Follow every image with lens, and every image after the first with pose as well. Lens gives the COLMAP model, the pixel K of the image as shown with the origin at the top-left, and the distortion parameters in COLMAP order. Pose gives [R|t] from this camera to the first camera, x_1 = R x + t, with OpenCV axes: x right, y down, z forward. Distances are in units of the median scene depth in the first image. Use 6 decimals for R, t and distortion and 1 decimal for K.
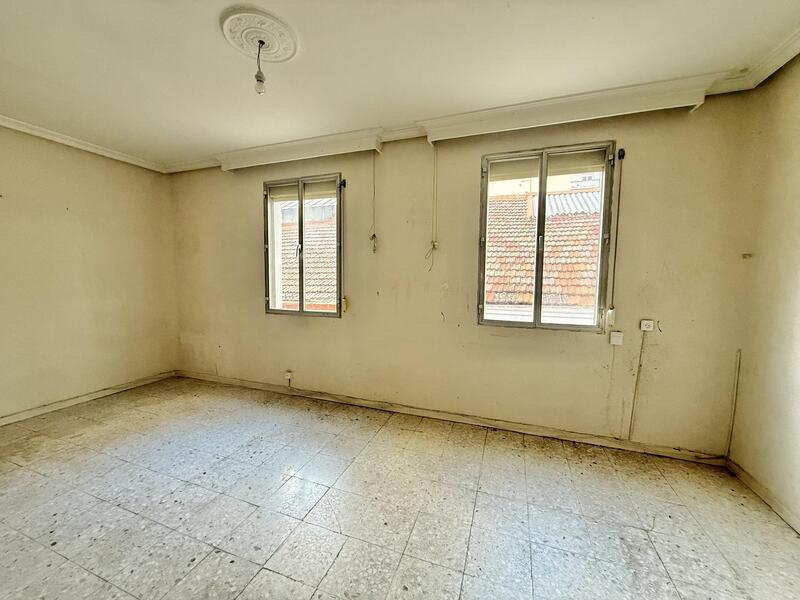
lens RADIAL K [[317.1, 0, 397.7], [0, 317.1, 299.0], [0, 0, 1]] dist [-0.002633, 0.000640]
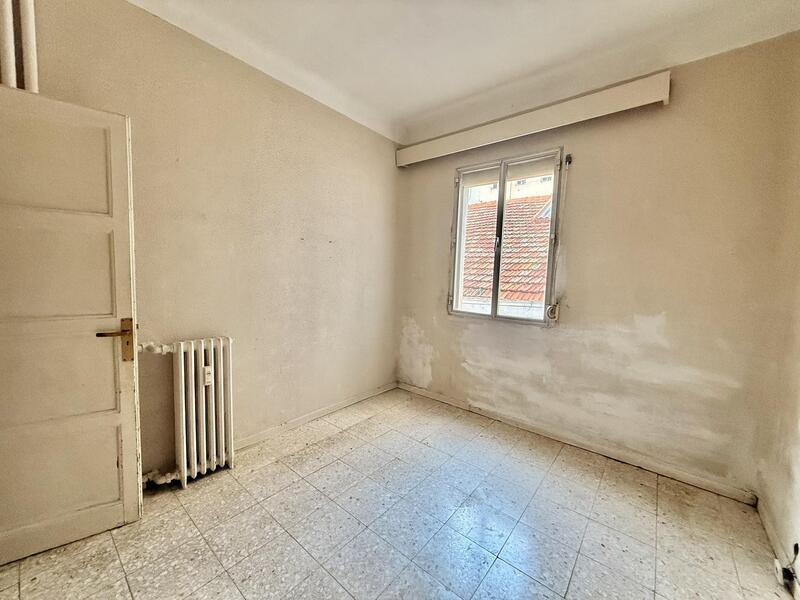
lens RADIAL K [[317.1, 0, 399.9], [0, 317.1, 299.6], [0, 0, 1]] dist [-0.002633, 0.000640]
pose [[0.941166, 0.050166, -0.334201, 0.493049], [-0.046126, 0.998735, 0.020017, 0.013398], [0.334782, -0.003424, 0.942289, -0.163784]]
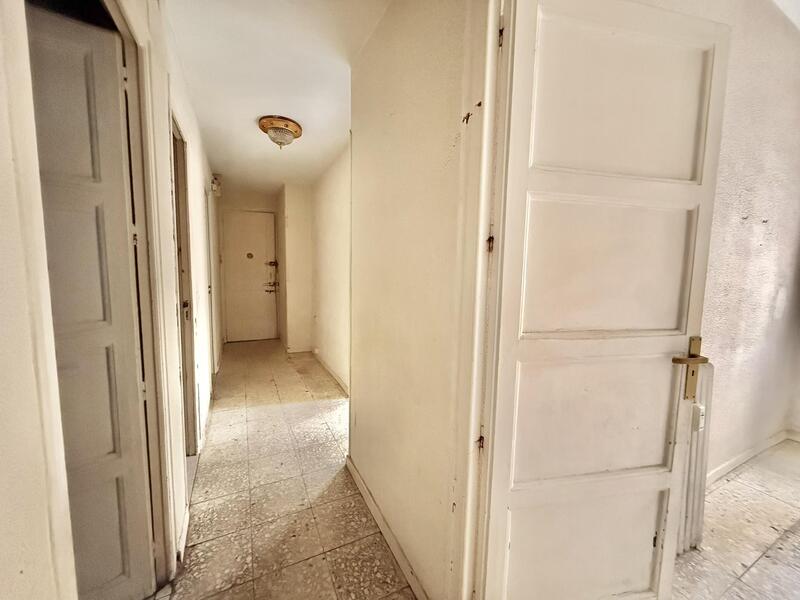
lens RADIAL K [[317.1, 0, 399.6], [0, 317.1, 299.3], [0, 0, 1]] dist [-0.002633, 0.000640]
pose [[0.723463, 0.071438, -0.686657, -0.184968], [-0.056713, 0.997420, 0.044016, 0.041005], [0.688030, 0.007098, 0.725648, -0.322863]]
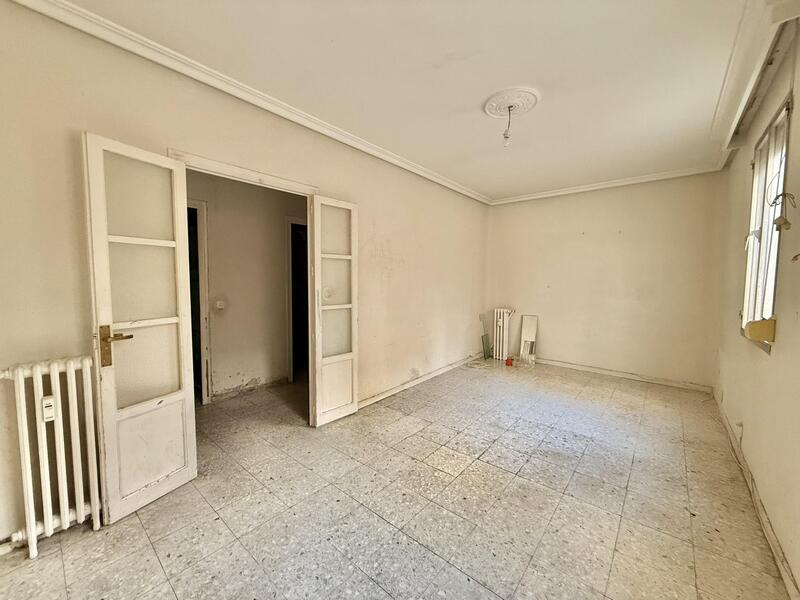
lens RADIAL K [[317.1, 0, 398.2], [0, 317.1, 298.3], [0, 0, 1]] dist [-0.002633, 0.000640]
pose [[-0.352585, 0.043591, -0.934764, 0.681722], [-0.079460, 0.993912, 0.076321, -0.033758], [0.932400, 0.101186, -0.346975, 0.712020]]
